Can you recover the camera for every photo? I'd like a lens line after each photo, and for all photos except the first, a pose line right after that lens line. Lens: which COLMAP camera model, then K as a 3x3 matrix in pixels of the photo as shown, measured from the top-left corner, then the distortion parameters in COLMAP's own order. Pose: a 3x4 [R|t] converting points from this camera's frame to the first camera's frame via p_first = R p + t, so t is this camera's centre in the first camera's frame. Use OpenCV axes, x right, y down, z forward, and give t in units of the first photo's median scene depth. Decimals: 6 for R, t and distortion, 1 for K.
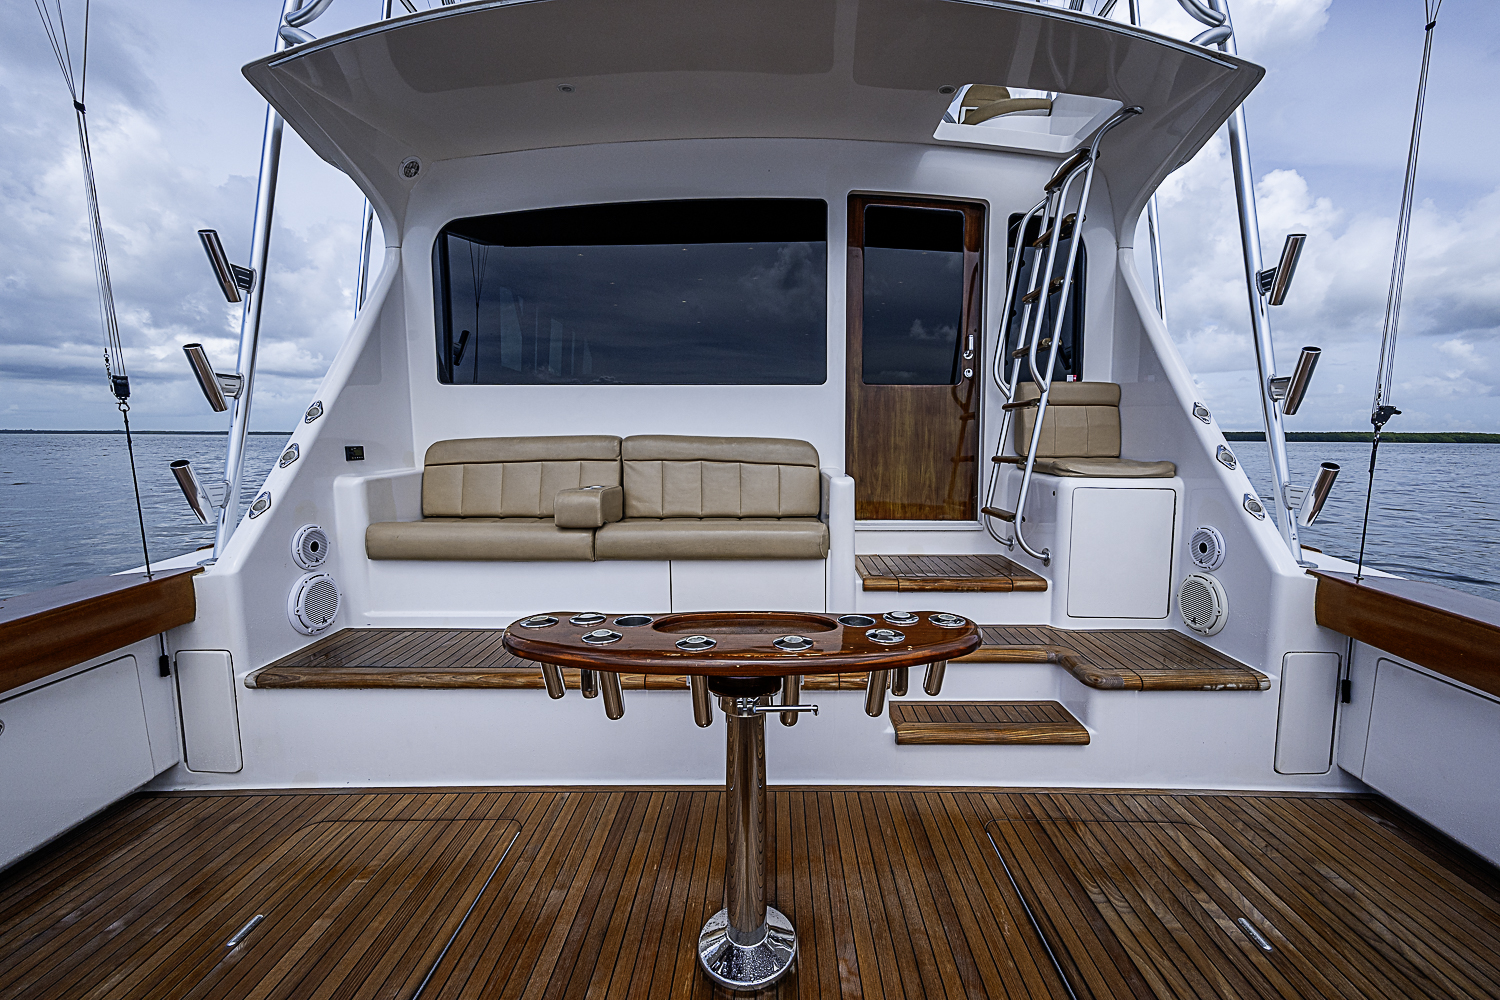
lens RADIAL K [[602.9, 0, 753.7], [0, 602.9, 495.0], [0, 0, 1]] dist [-0.000269, -0.000016]
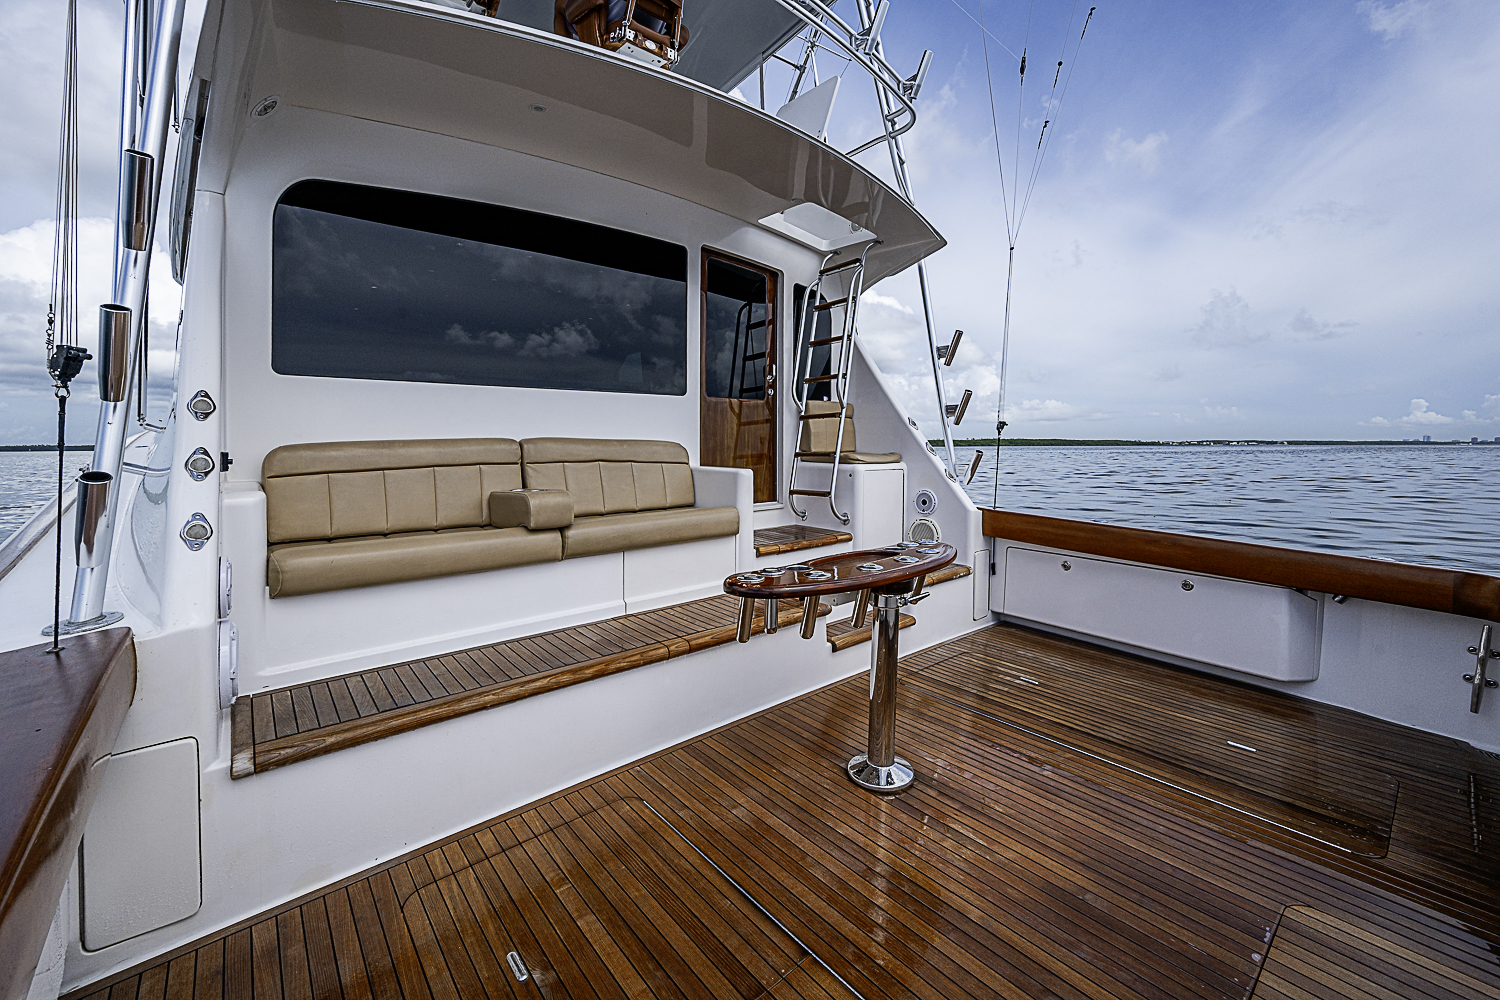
lens RADIAL K [[611.5, 0, 755.4], [0, 611.5, 467.0], [0, 0, 1]] dist [0.001121, -0.000001]
pose [[0.753603, -0.032430, 0.656529, -0.680406], [0.071464, 0.996904, -0.032787, 0.009620], [-0.653433, 0.071627, 0.753588, 0.000569]]
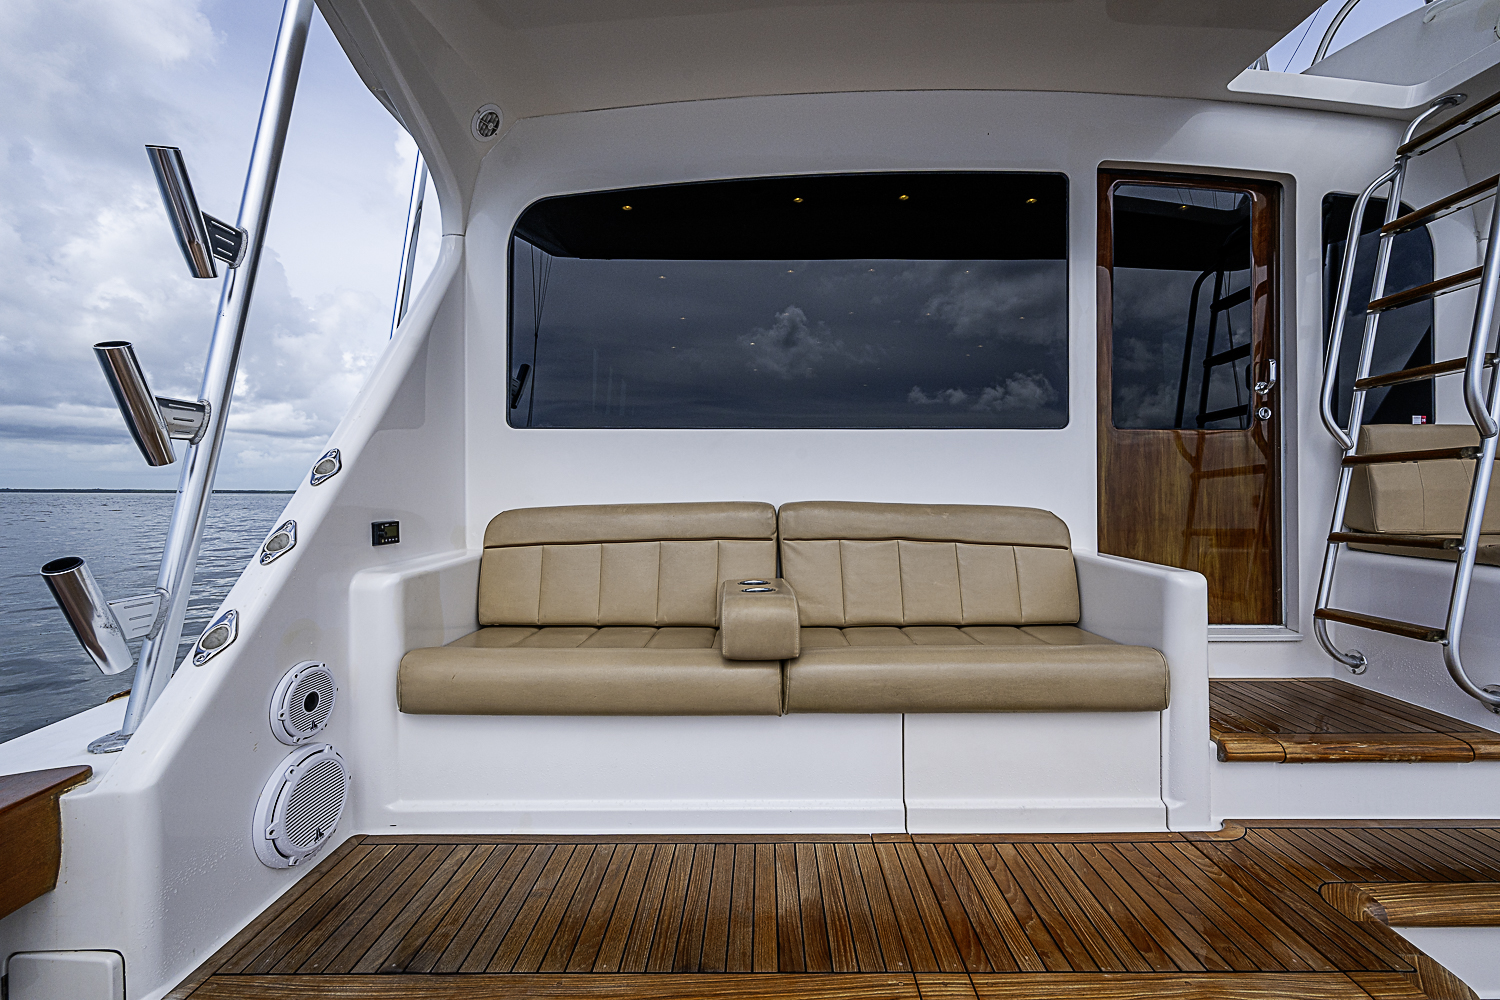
lens RADIAL K [[593.2, 0, 750.5], [0, 593.2, 489.2], [0, 0, 1]] dist [-0.001098, 0.000348]
pose [[0.999881, -0.000569, 0.015421, -0.301343], [0.002182, 0.994494, -0.104768, -0.050585], [-0.015277, 0.104789, 0.994377, 0.389277]]
